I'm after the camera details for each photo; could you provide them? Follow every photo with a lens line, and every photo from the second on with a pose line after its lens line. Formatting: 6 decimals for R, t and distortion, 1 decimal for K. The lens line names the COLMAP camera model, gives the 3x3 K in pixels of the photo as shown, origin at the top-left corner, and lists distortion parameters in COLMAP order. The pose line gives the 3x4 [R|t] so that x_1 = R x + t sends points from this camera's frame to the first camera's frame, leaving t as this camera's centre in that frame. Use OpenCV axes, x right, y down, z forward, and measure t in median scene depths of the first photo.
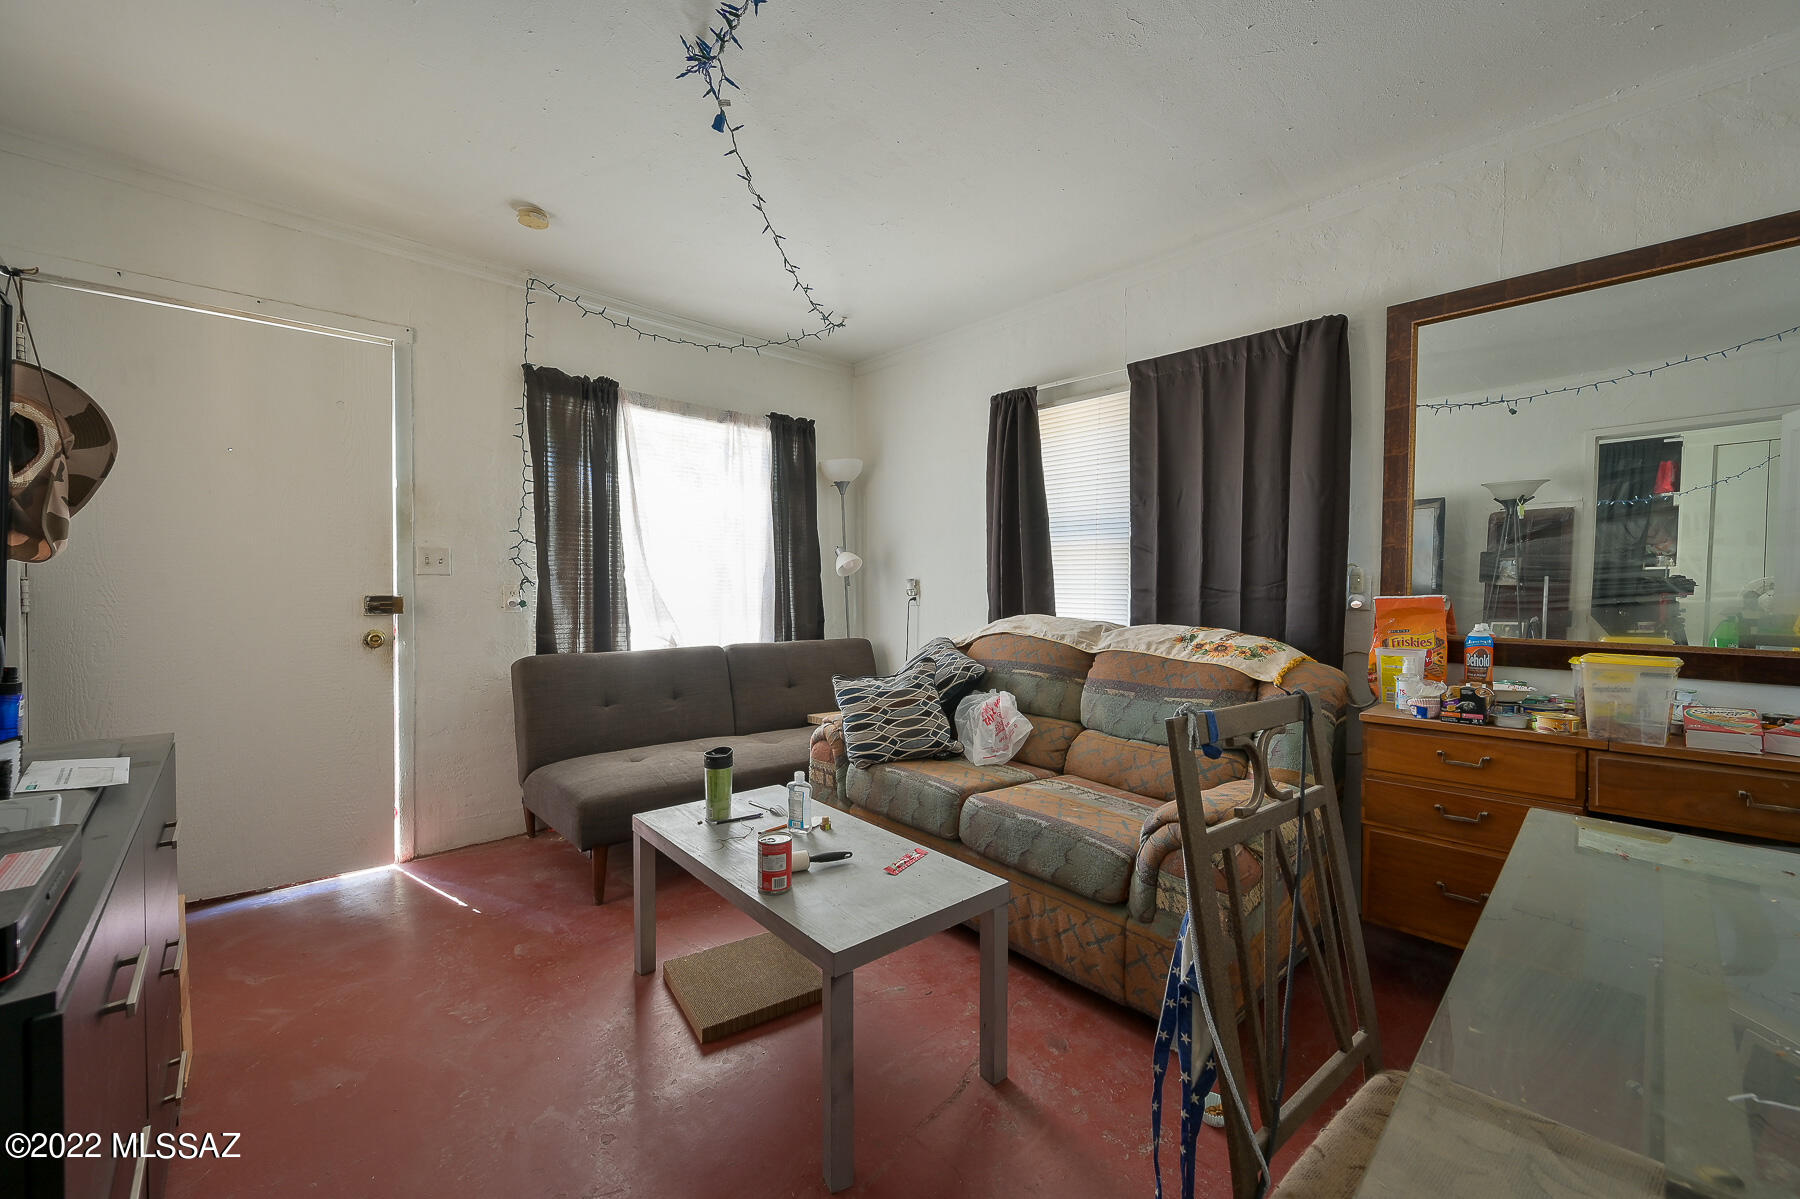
lens RADIAL K [[702.8, 0, 900.0], [0, 702.8, 599.5], [0, 0, 1]] dist [0.000717, 0.000630]
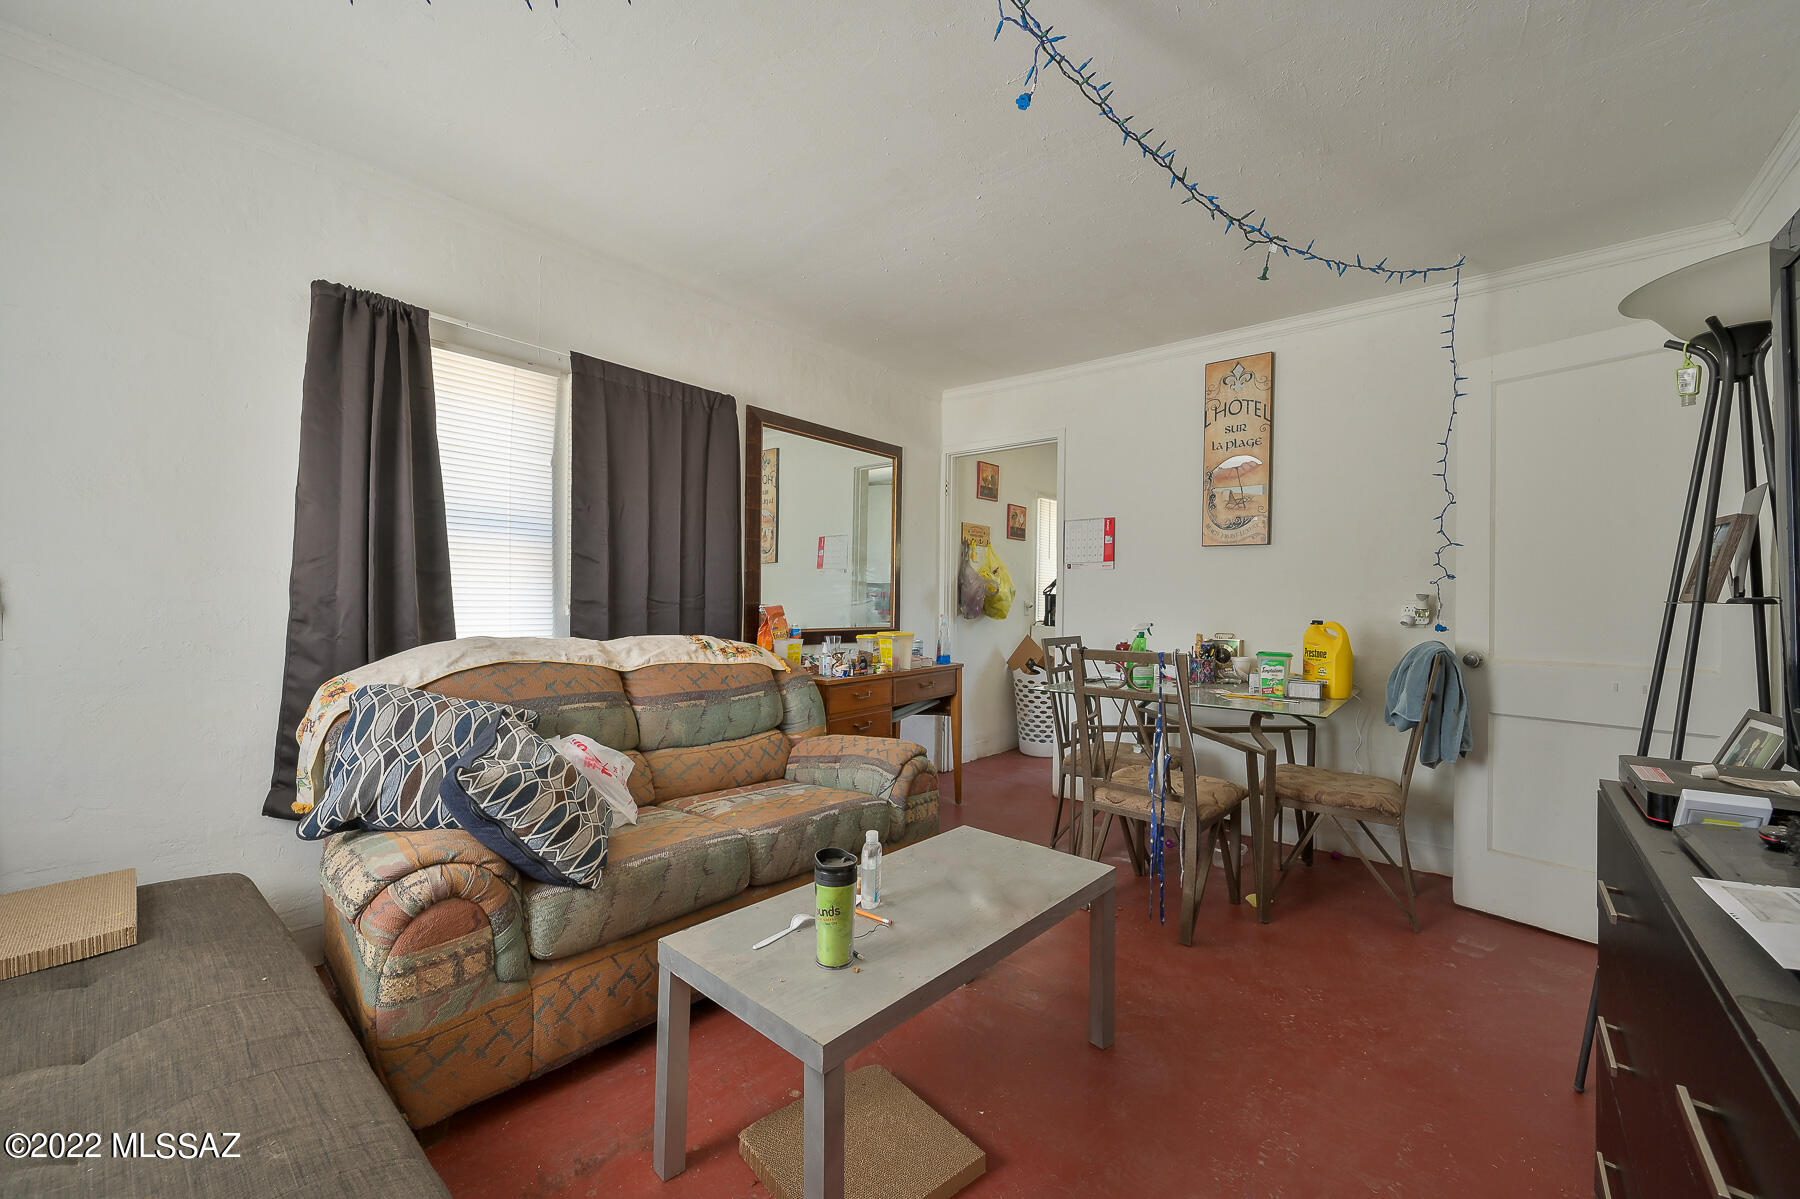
lens RADIAL K [[712.9, 0, 901.1], [0, 712.9, 602.1], [0, 0, 1]] dist [-0.001487, 0.000658]
pose [[-0.120226, -0.013307, 0.992657, -0.675450], [0.008713, 0.999858, 0.014459, -0.024614], [-0.992708, 0.010387, -0.120093, 0.737646]]
